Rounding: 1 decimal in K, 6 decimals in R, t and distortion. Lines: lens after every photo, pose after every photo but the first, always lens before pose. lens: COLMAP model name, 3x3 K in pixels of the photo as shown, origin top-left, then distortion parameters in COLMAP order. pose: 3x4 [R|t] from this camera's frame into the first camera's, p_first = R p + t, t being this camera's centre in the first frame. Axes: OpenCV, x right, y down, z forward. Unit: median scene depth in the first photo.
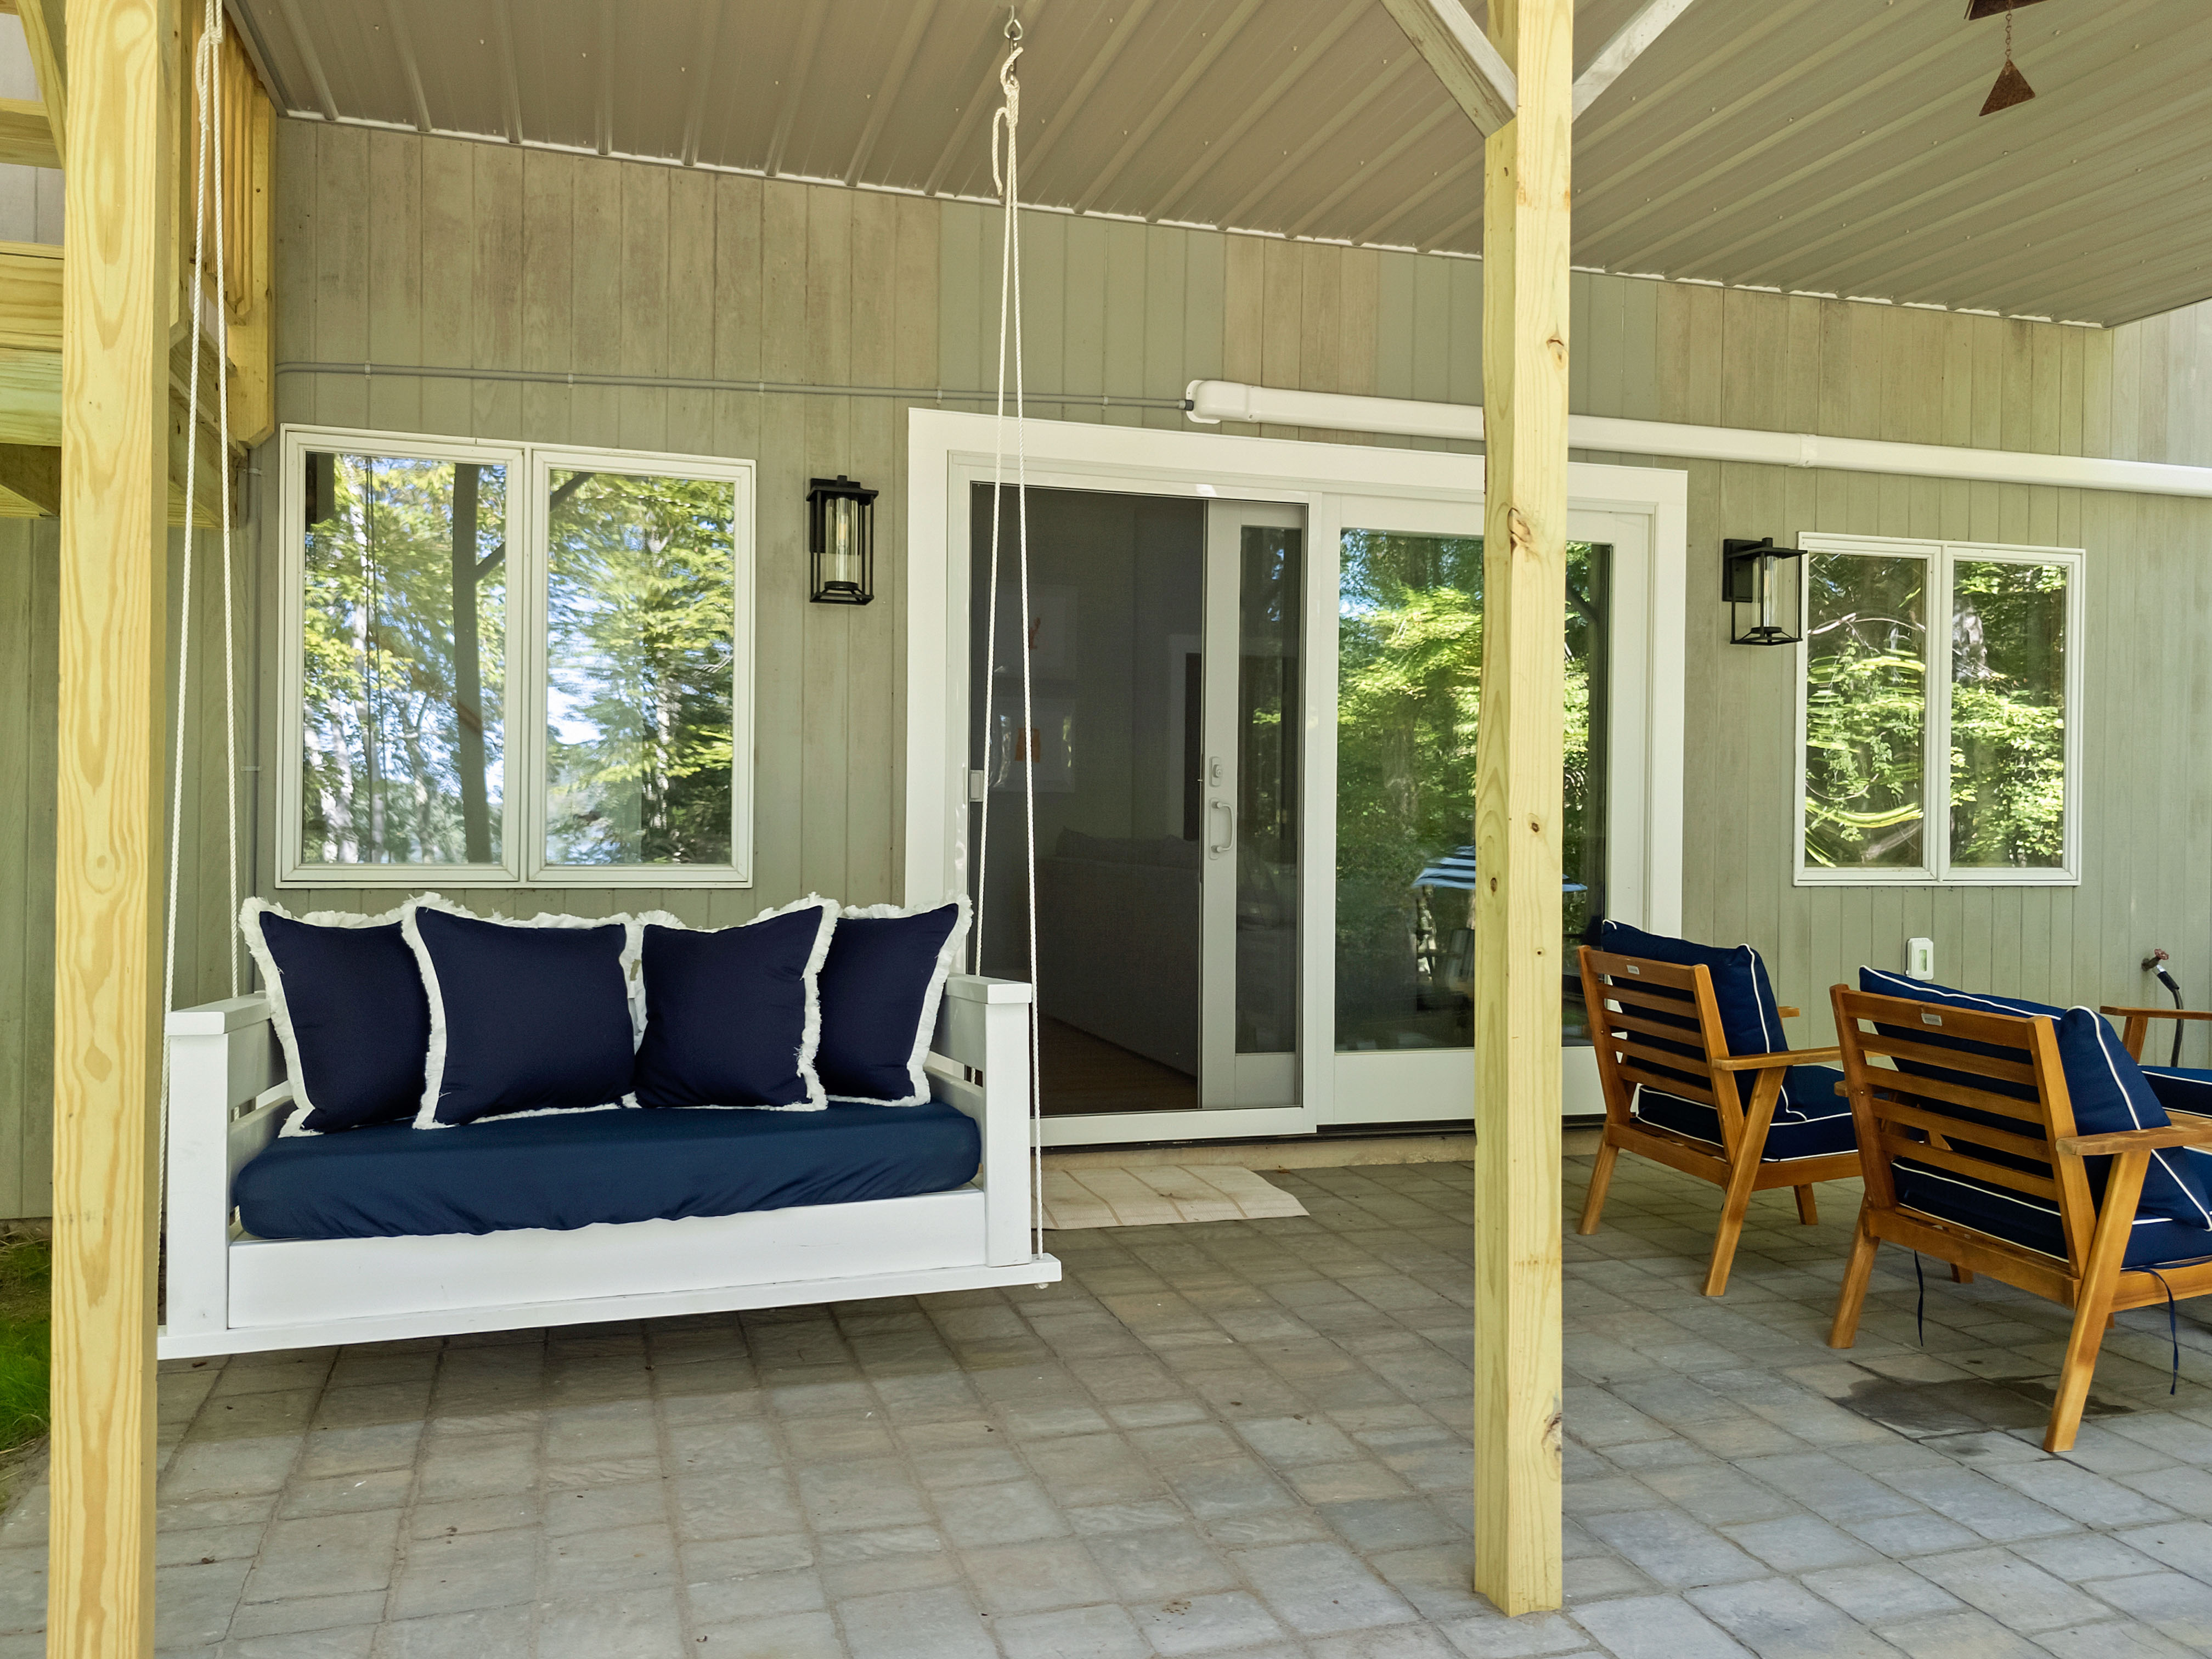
lens RADIAL K [[1659.3, 0, 1078.6], [0, 1659.3, 806.7], [0, 0, 1]] dist [0.039658, -0.034787]
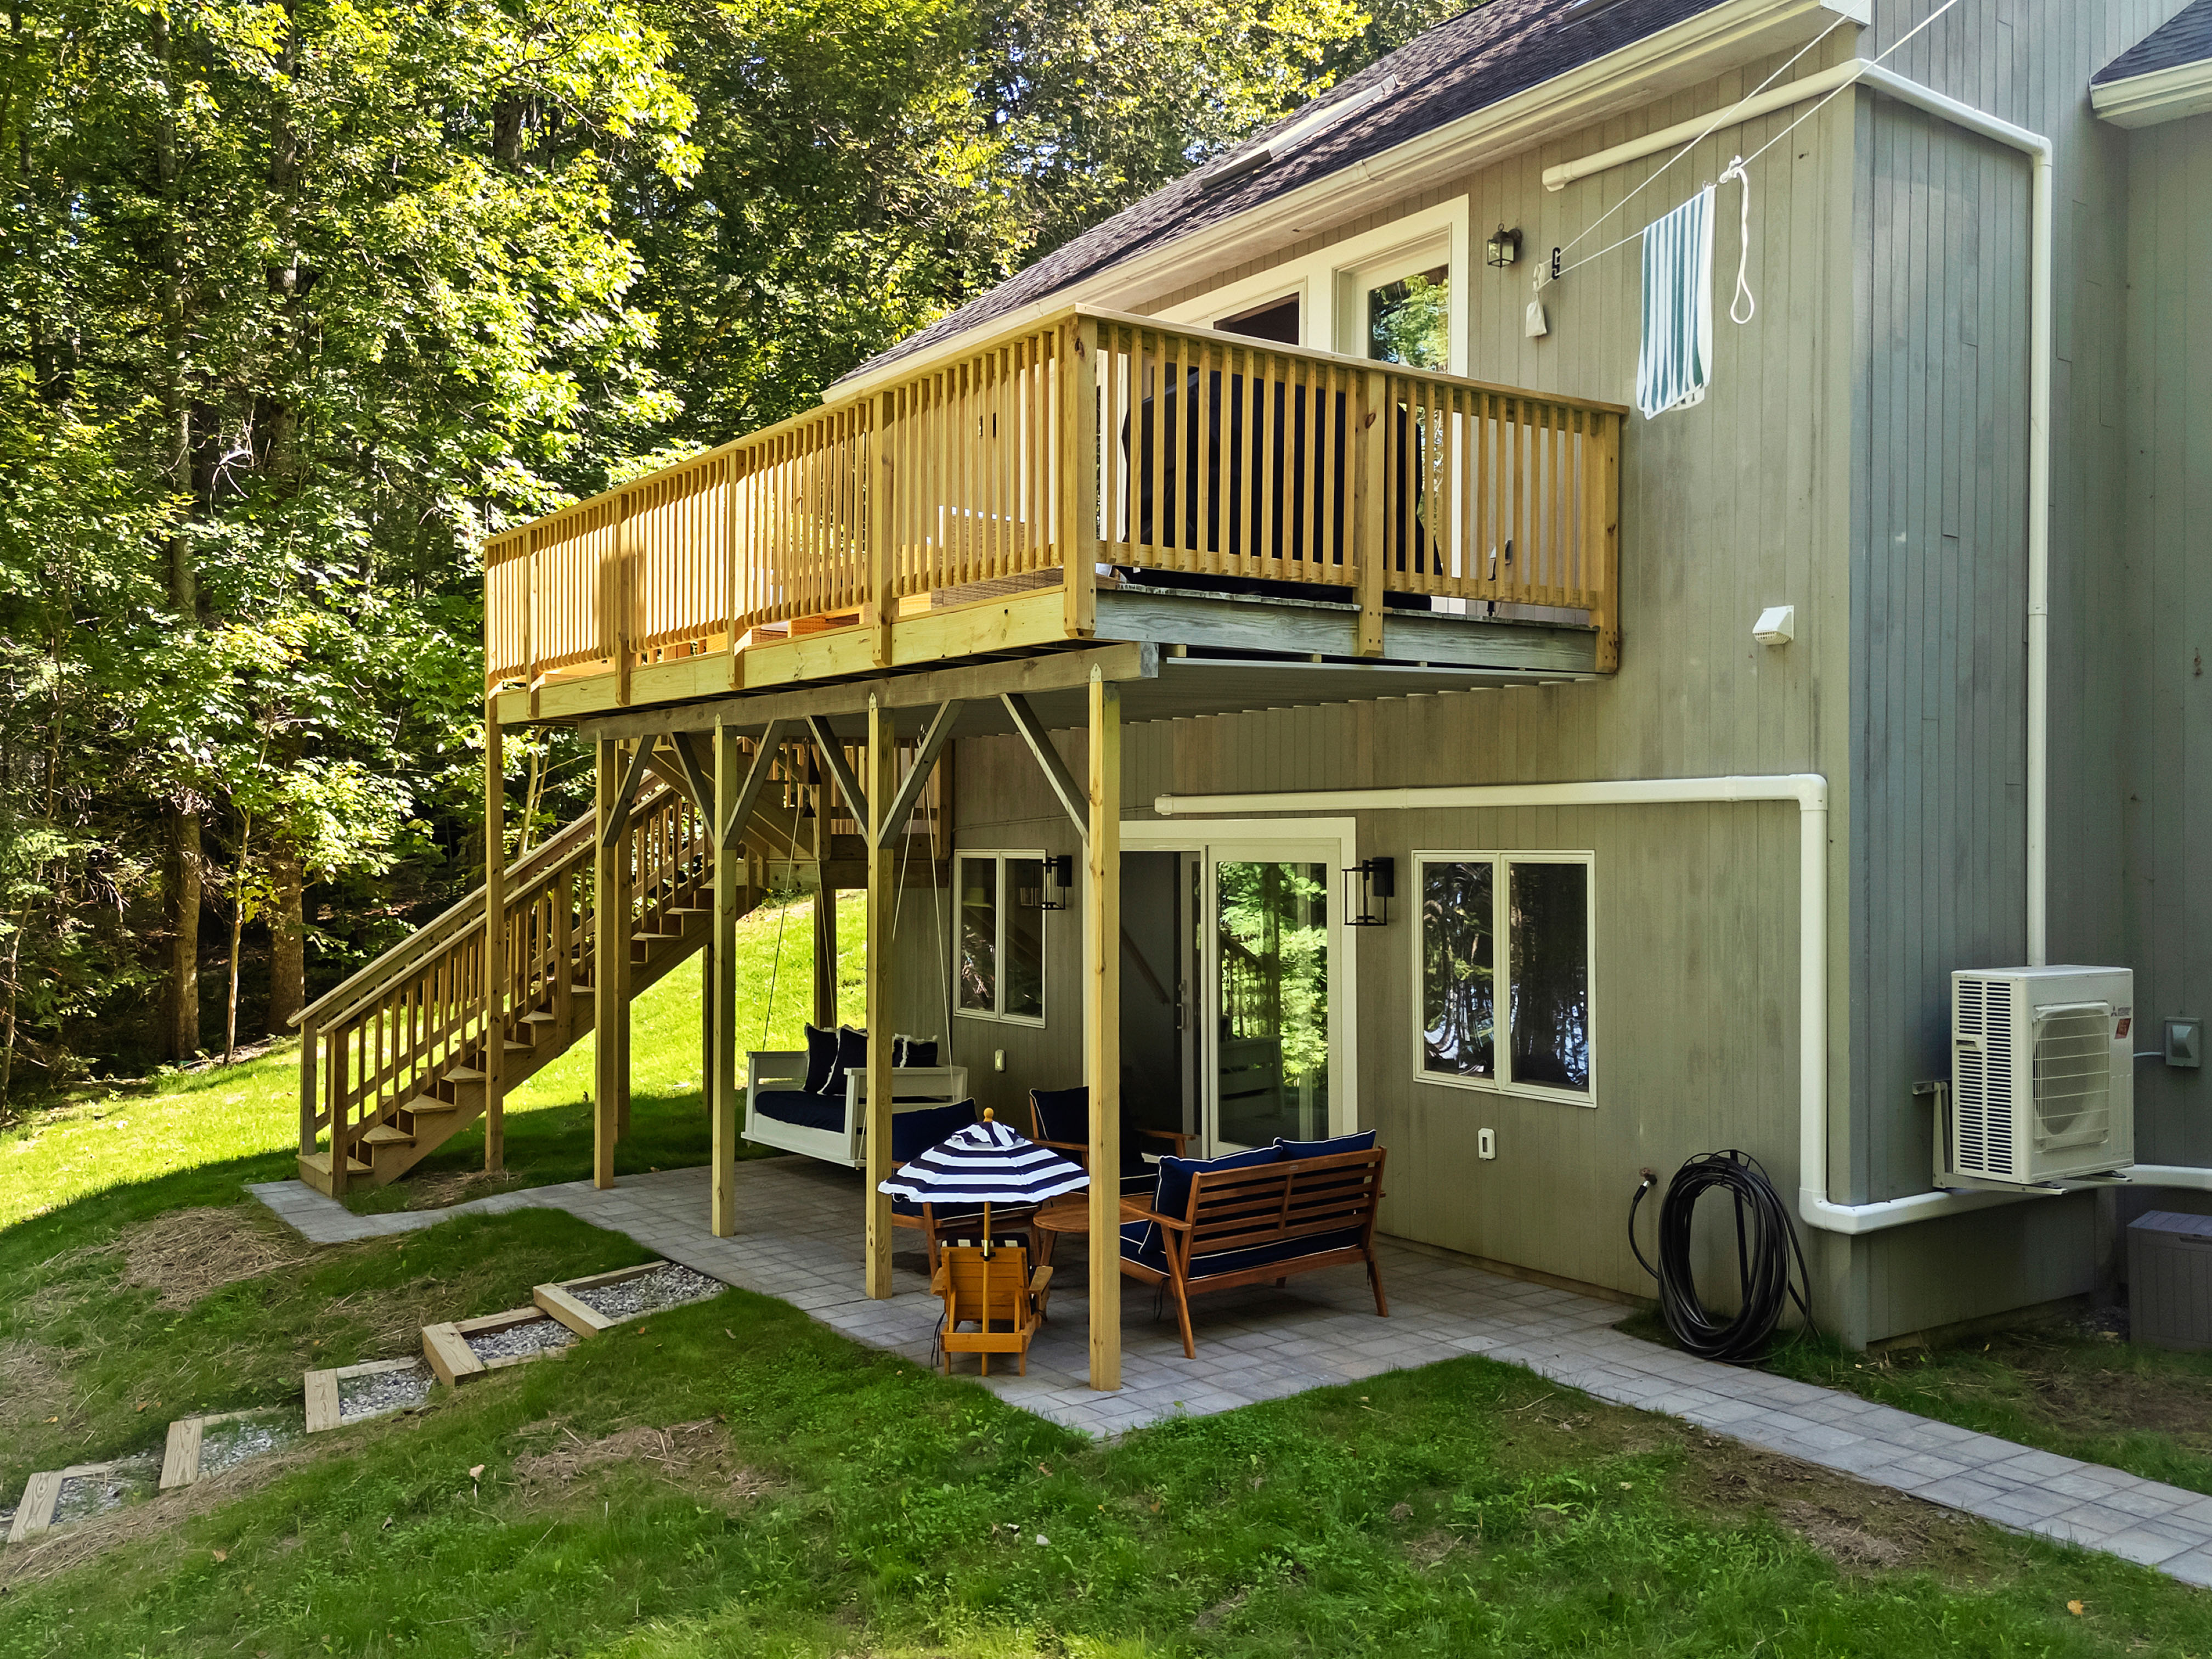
lens RADIAL K [[1836.1, 0, 1121.8], [0, 1836.1, 836.1], [0, 0, 1]] dist [0.052219, -0.032541]
pose [[0.339416, -0.016016, -0.940500, 1.875834], [0.017538, 0.999789, -0.010697, -0.159897], [0.940473, -0.012864, 0.339625, 0.170945]]
